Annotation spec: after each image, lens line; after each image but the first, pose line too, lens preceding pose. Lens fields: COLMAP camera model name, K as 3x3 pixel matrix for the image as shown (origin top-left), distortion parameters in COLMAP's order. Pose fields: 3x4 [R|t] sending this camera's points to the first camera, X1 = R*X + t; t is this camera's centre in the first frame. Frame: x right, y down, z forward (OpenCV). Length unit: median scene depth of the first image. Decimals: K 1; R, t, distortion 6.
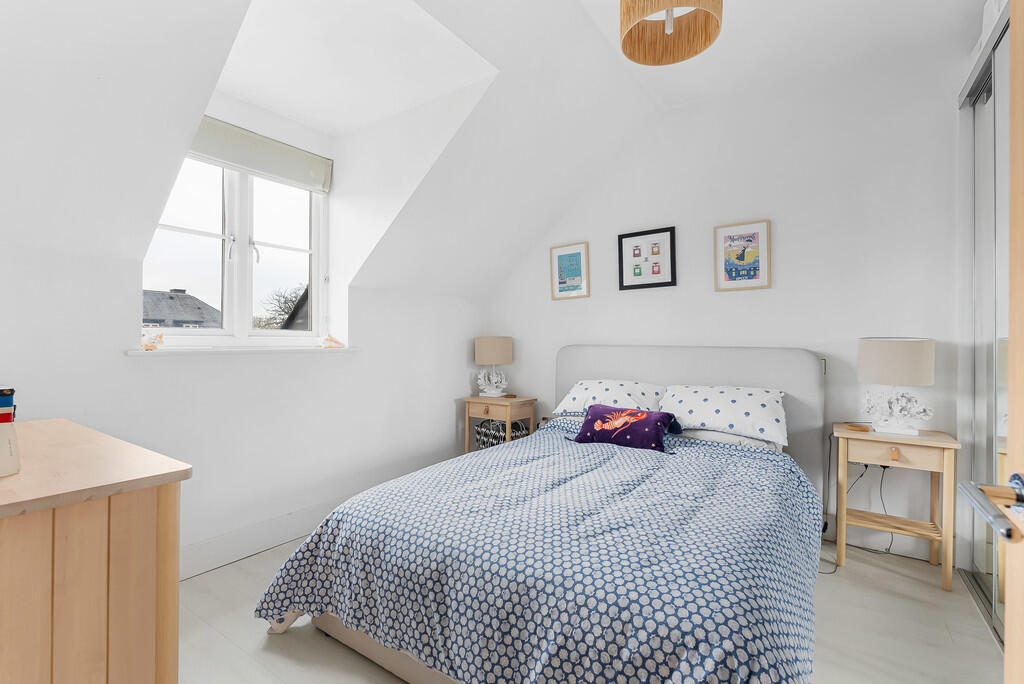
lens RADIAL K [[465.1, 0, 512.0], [0, 465.1, 342.0], [0, 0, 1]] dist [-0.001516, -0.000532]
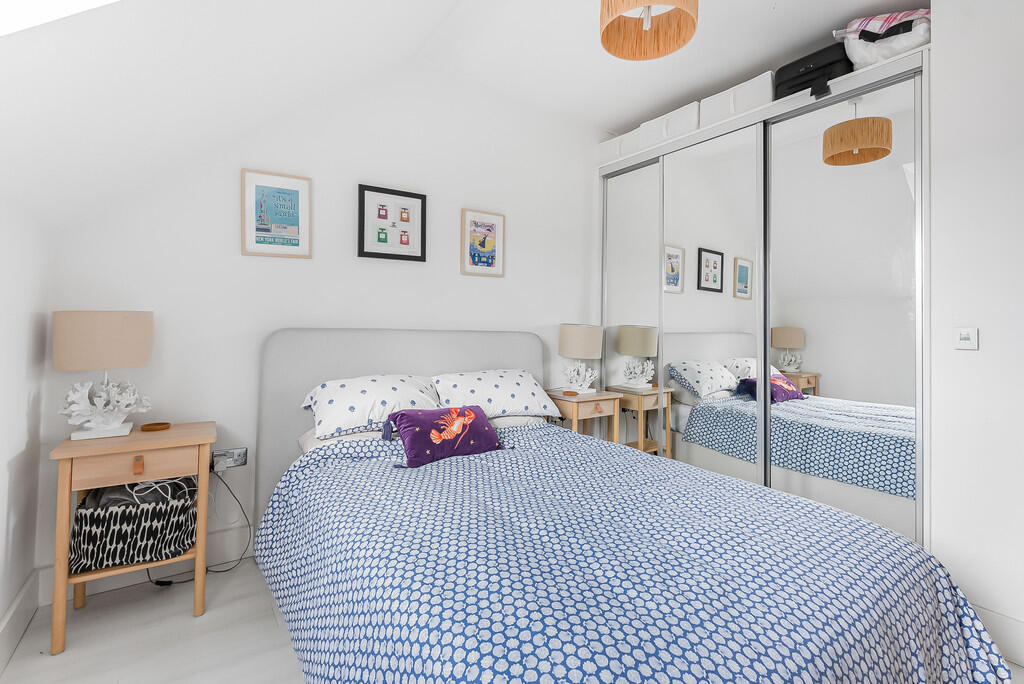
lens RADIAL K [[458.4, 0, 509.3], [0, 458.4, 317.8], [0, 0, 1]] dist [-0.000543, -0.000176]
pose [[0.364291, 0.019029, 0.931091, -0.401420], [-0.015433, 0.999777, -0.014394, -0.004500], [-0.931157, -0.009126, 0.364504, 0.530825]]
